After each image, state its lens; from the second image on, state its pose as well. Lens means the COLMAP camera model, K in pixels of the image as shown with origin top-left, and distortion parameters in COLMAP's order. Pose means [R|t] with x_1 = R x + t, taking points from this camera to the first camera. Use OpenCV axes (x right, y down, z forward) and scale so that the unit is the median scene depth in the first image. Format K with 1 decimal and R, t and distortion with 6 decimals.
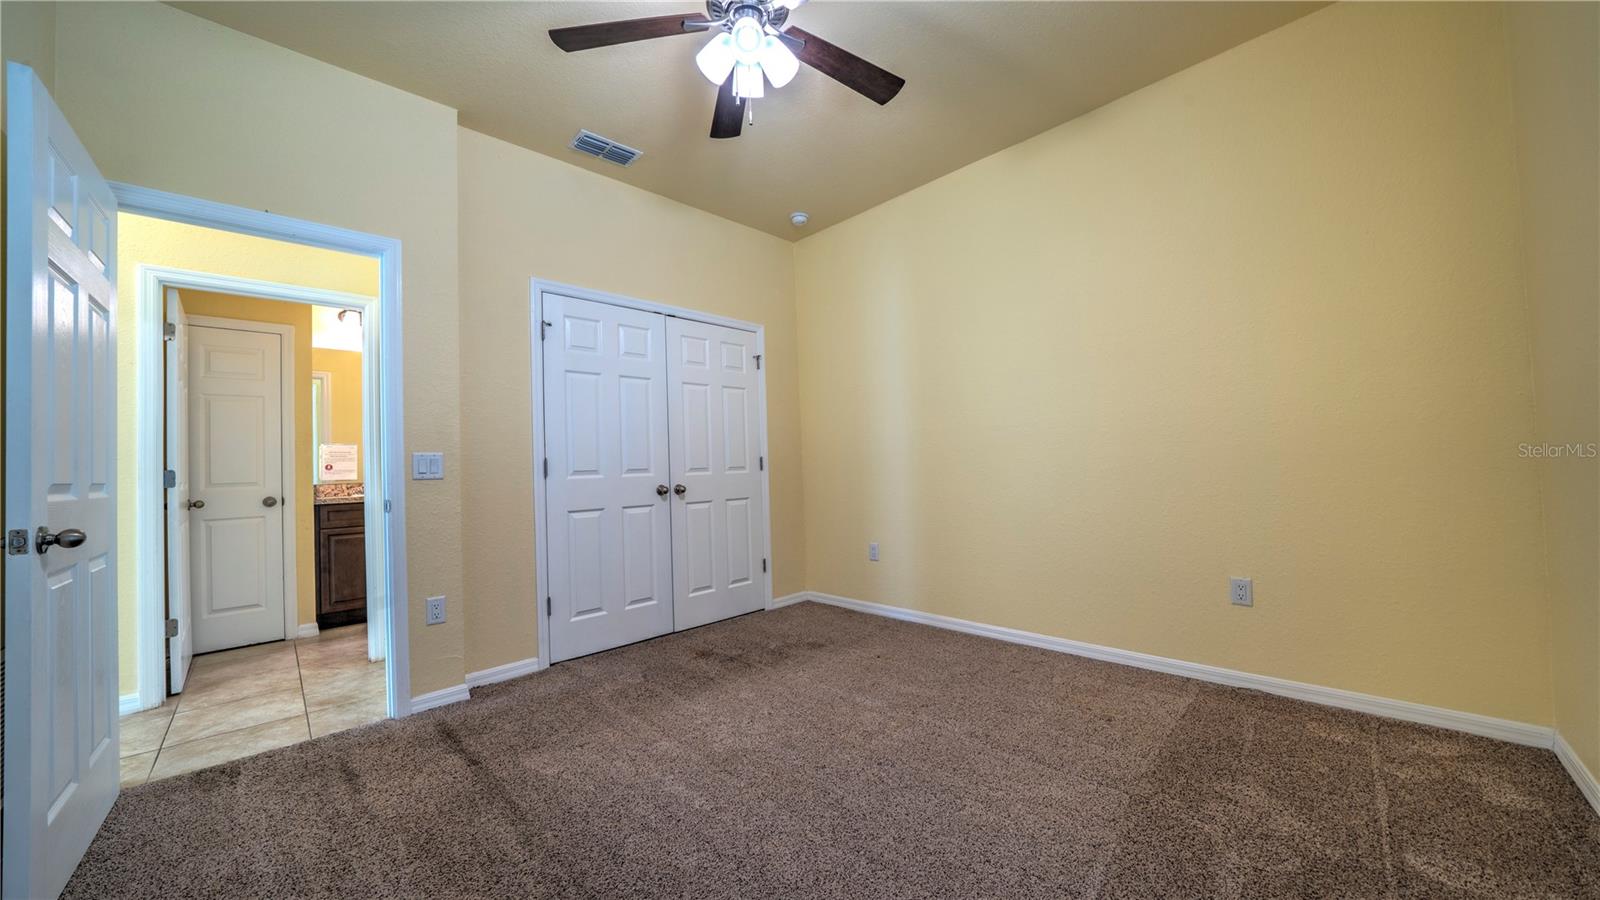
lens RADIAL K [[555.2, 0, 800.0], [0, 555.2, 450.0], [0, 0, 1]] dist [0.000524, 0.000102]
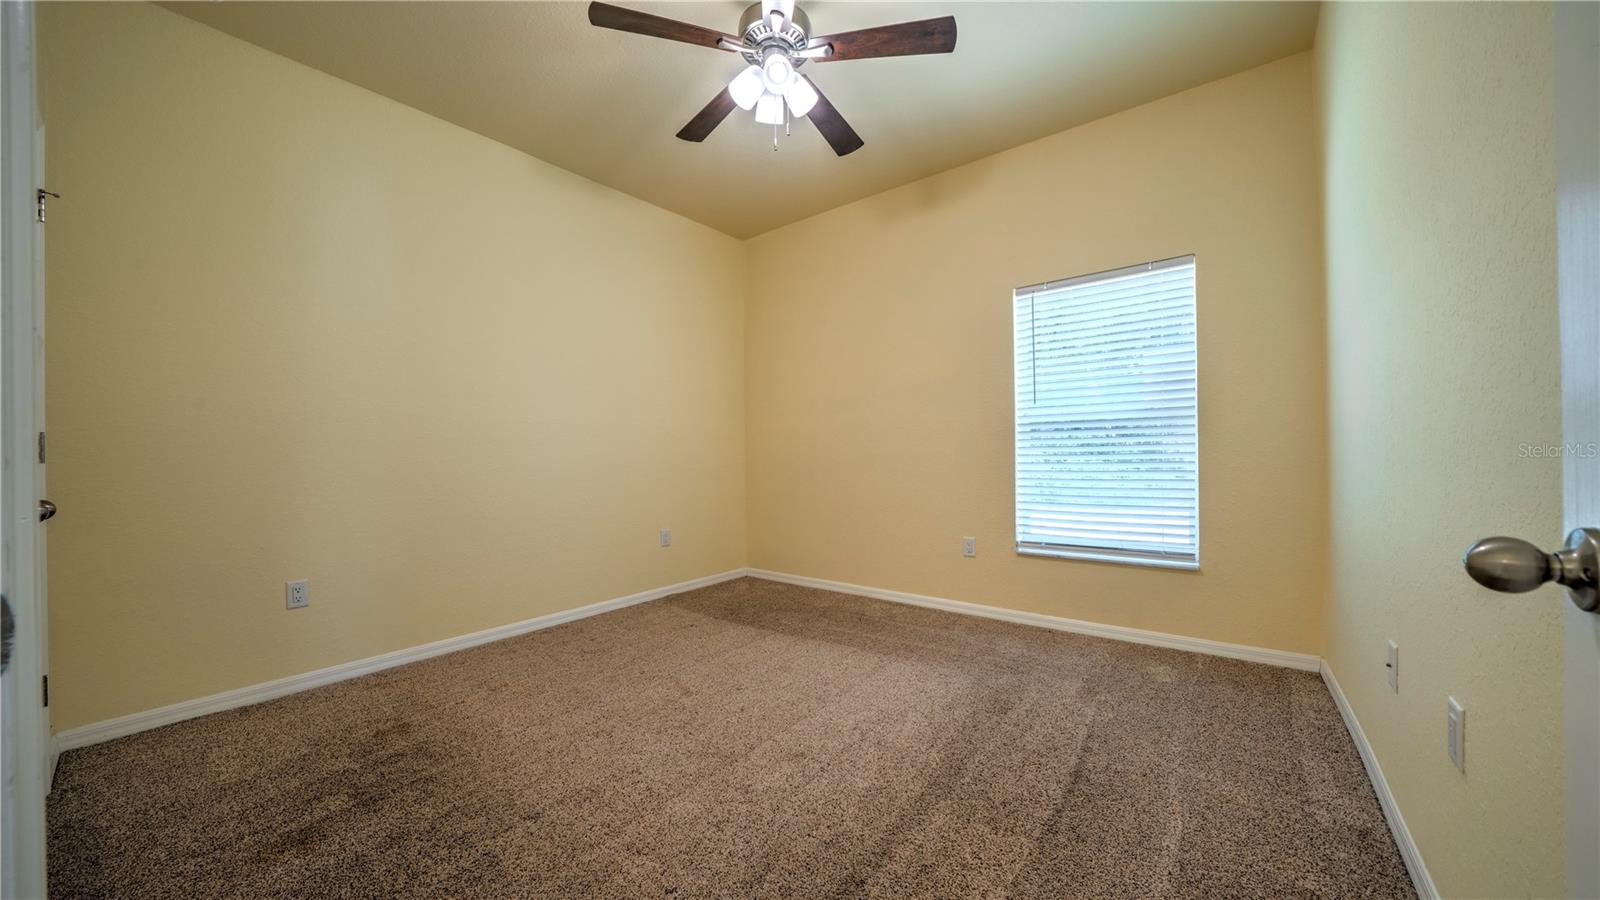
lens RADIAL K [[549.1, 0, 795.5], [0, 549.1, 449.5], [0, 0, 1]] dist [-0.022557, 0.000245]
pose [[-0.108321, 0.034799, 0.993507, -0.811499], [-0.018409, 0.999146, -0.037004, 0.035763], [-0.993946, -0.022298, -0.107587, 0.714385]]
